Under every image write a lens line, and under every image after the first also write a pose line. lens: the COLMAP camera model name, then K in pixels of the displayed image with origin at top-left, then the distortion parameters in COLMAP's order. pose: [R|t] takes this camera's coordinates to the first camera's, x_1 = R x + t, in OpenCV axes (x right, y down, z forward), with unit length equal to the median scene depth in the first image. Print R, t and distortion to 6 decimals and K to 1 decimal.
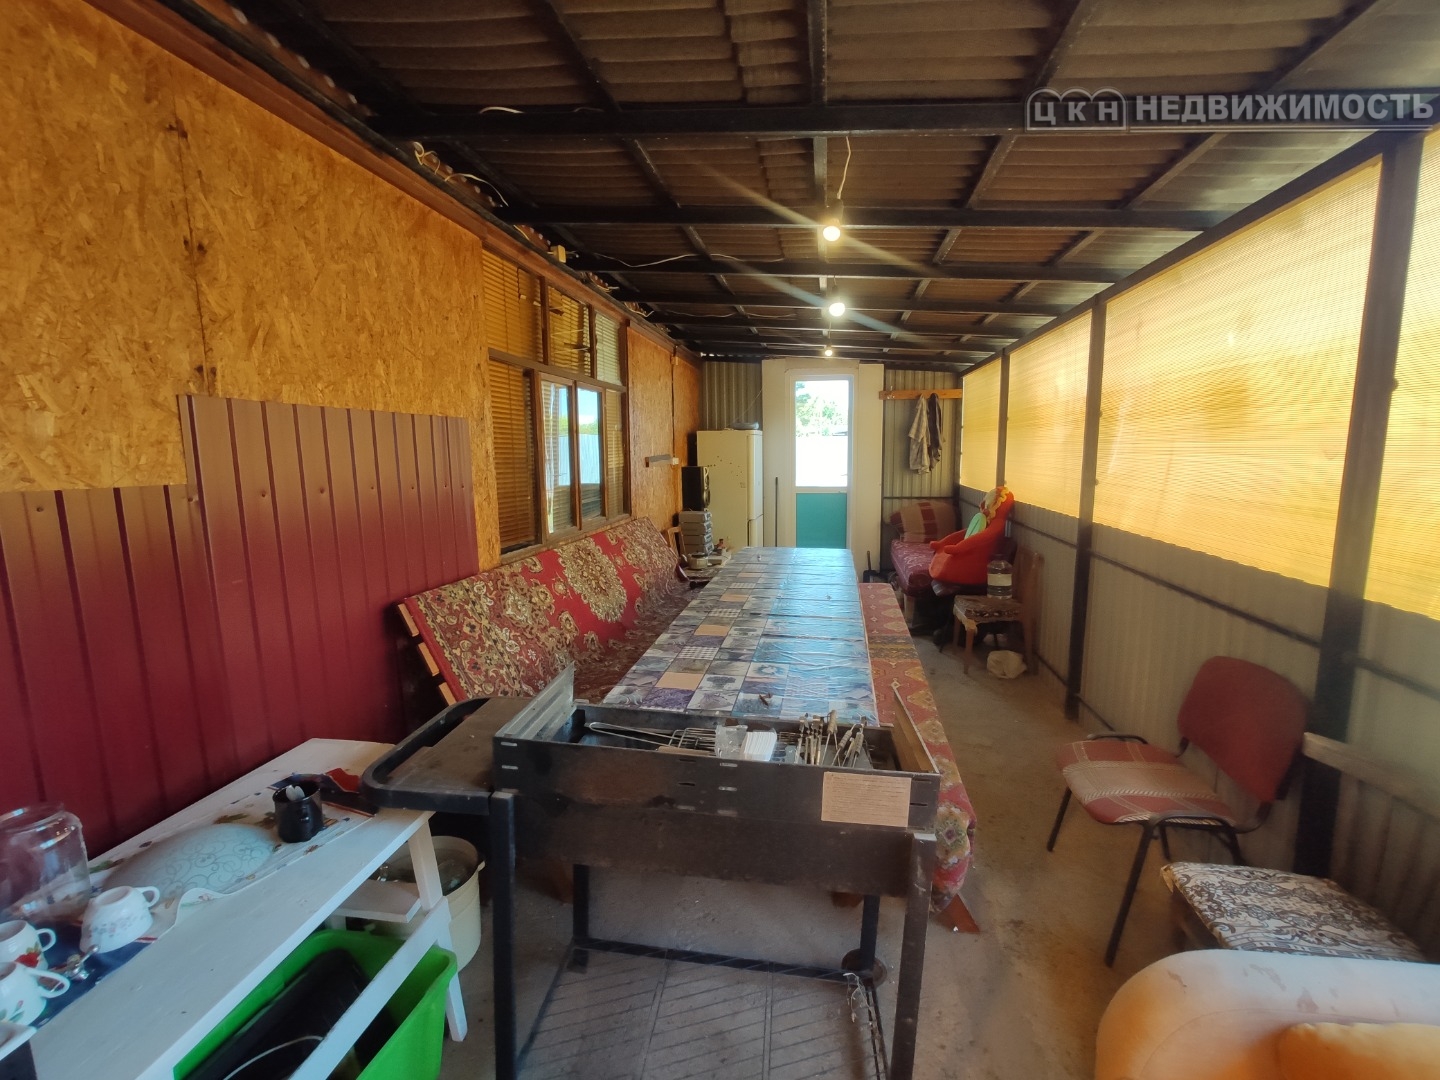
lens RADIAL K [[648.7, 0, 723.1], [0, 648.7, 540.8], [0, 0, 1]] dist [-0.032086, 0.016736]
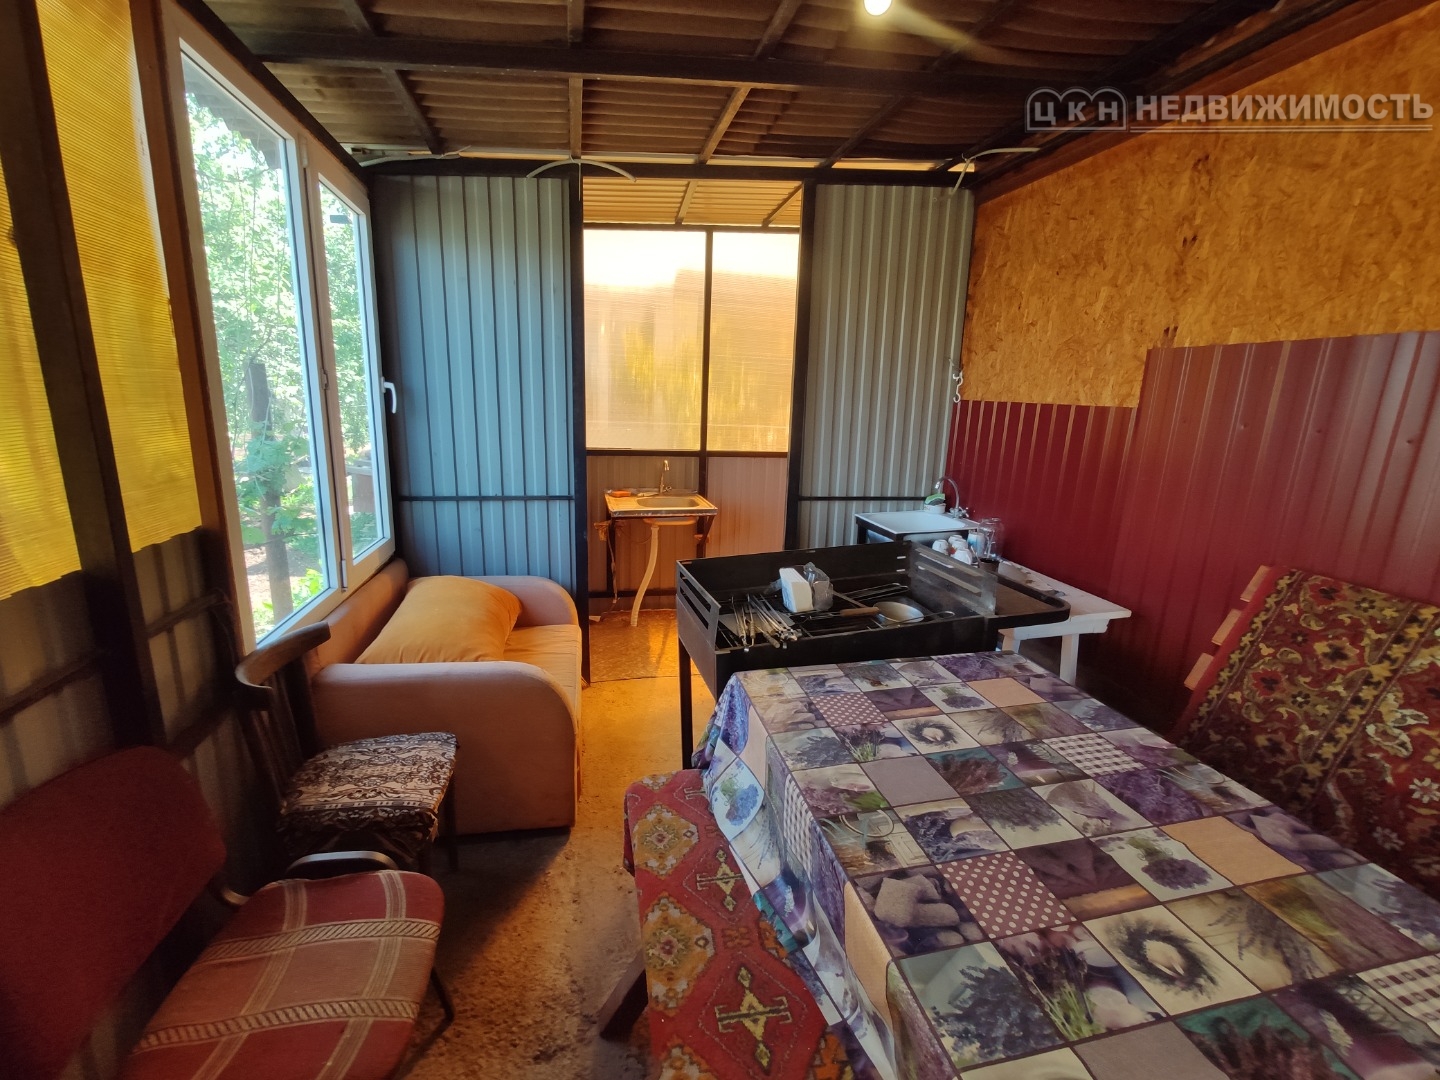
lens RADIAL K [[645.1, 0, 720.7], [0, 645.1, 542.0], [0, 0, 1]] dist [-0.035577, 0.017264]
pose [[-0.927460, 0.070481, -0.367219, 0.563358], [-0.070687, 0.931320, 0.357277, -0.210900], [0.367180, 0.357318, -0.858780, 1.648508]]
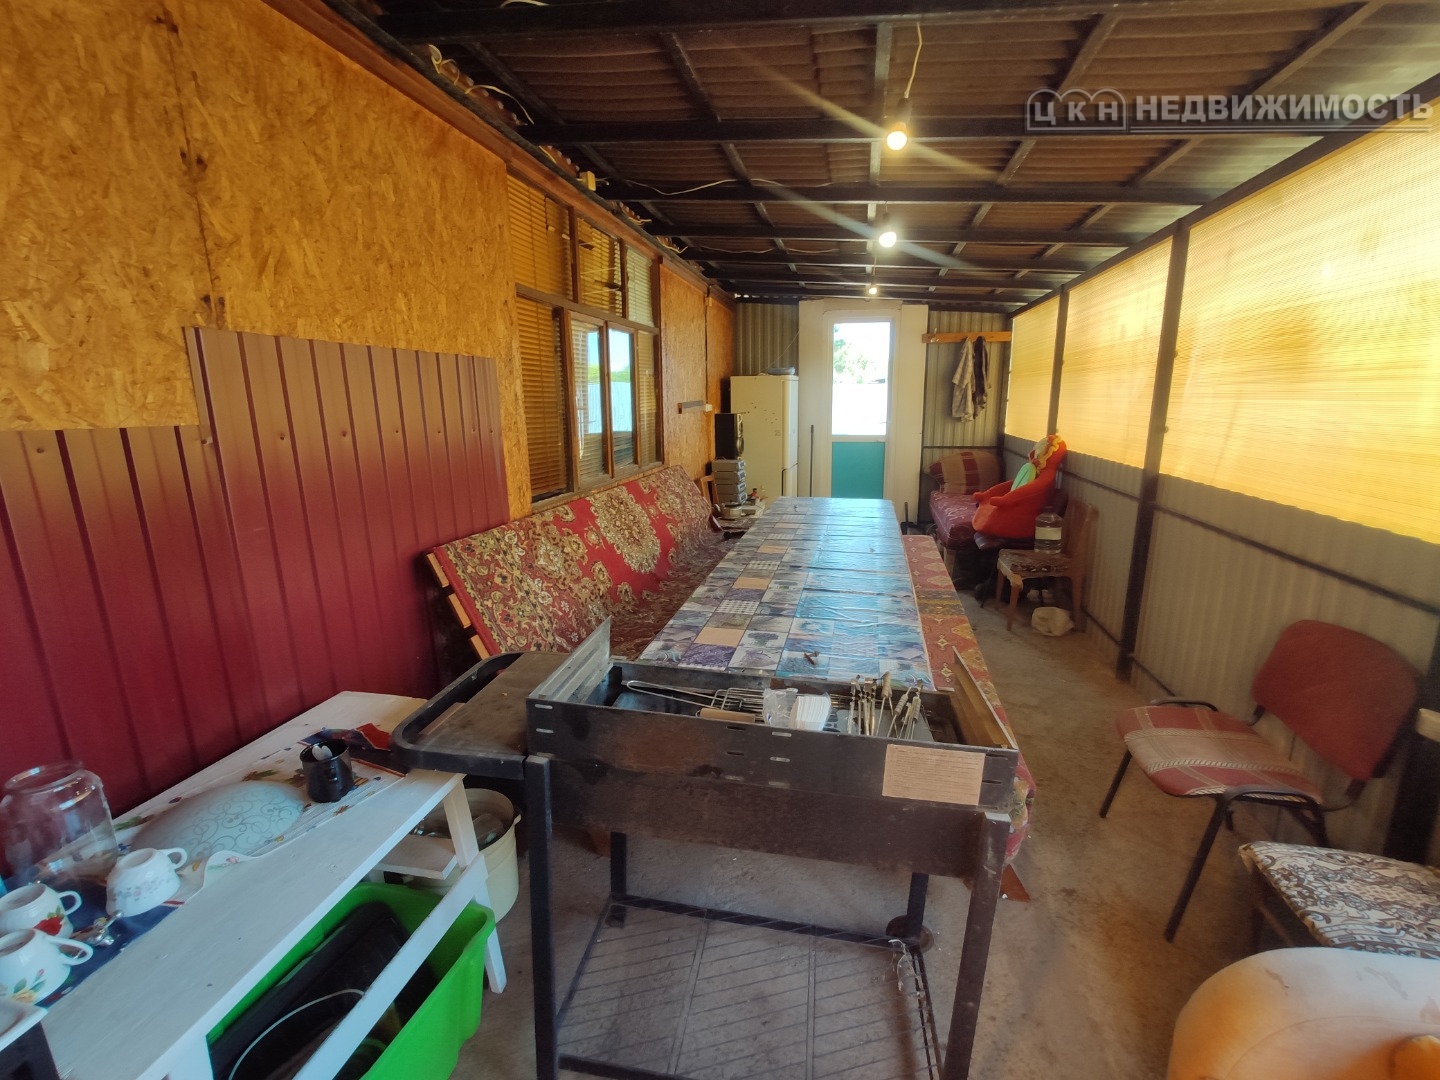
lens RADIAL K [[645.1, 0, 720.7], [0, 645.1, 542.0], [0, 0, 1]] dist [-0.035577, 0.017264]
pose [[0.998898, 0.009844, -0.045893, -0.026434], [-0.006201, 0.996867, 0.078851, 0.003211], [0.046526, -0.078479, 0.995830, 0.078102]]
